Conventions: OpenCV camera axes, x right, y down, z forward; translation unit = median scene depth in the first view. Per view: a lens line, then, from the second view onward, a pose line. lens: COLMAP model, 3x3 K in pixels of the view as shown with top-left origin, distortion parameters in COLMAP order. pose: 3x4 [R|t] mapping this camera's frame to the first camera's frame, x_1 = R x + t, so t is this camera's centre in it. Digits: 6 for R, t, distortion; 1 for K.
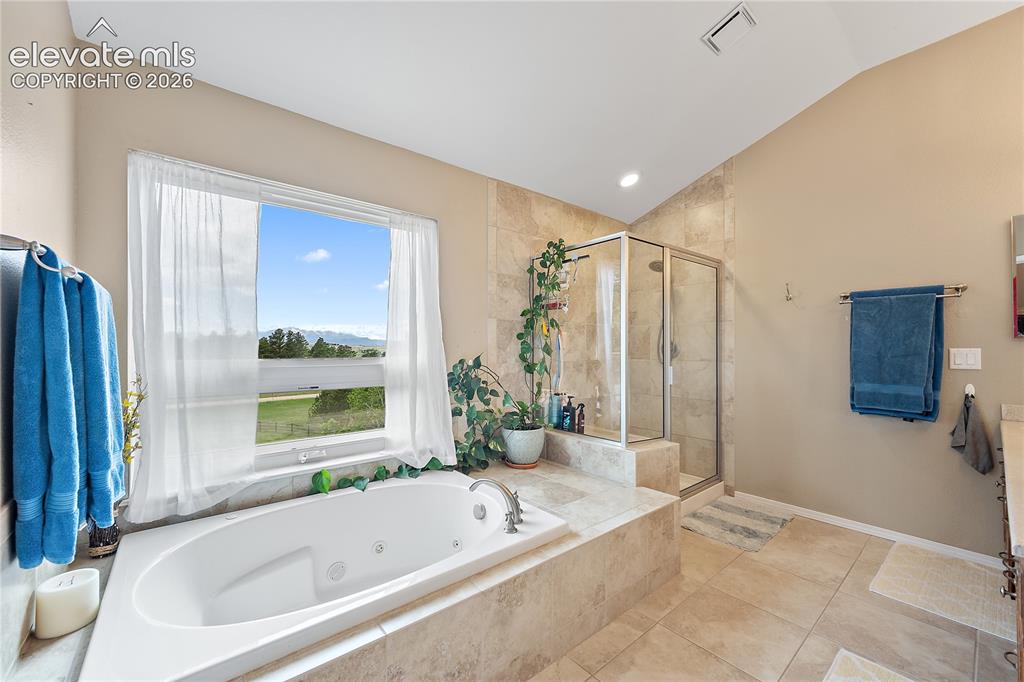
lens RADIAL K [[406.0, 0, 508.3], [0, 406.0, 347.9], [0, 0, 1]] dist [-0.001342, 0.000312]
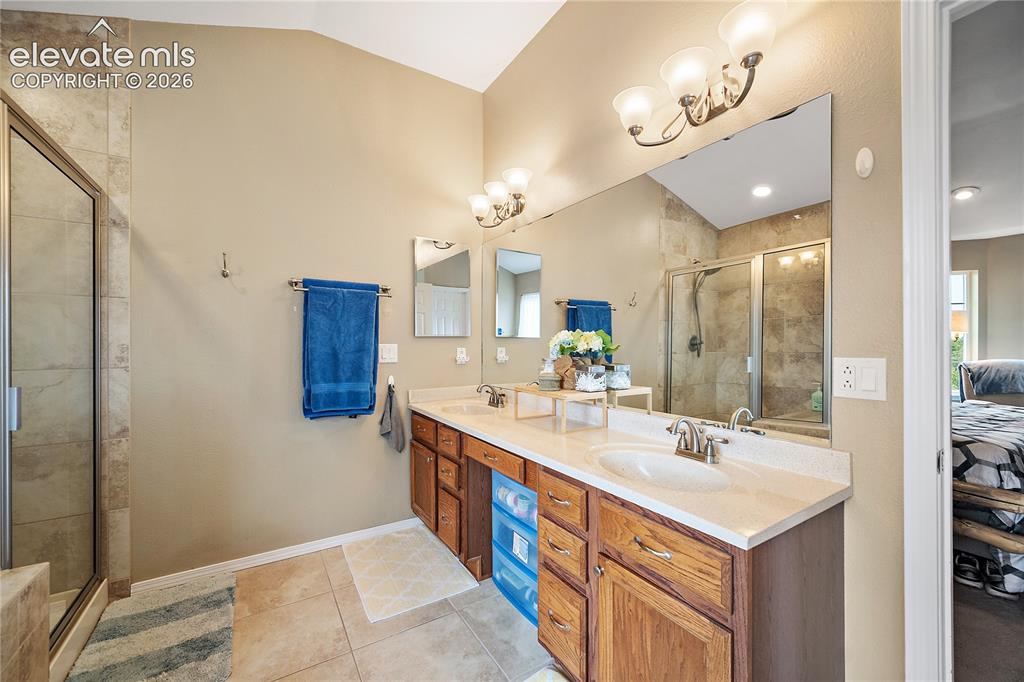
lens RADIAL K [[406.0, 0, 509.3], [0, 406.0, 345.1], [0, 0, 1]] dist [-0.001342, 0.000312]
pose [[0.137928, -0.001847, 0.990441, 0.055661], [0.001872, 0.999997, 0.001604, 0.002408], [-0.990441, 0.001633, 0.137931, 0.437698]]
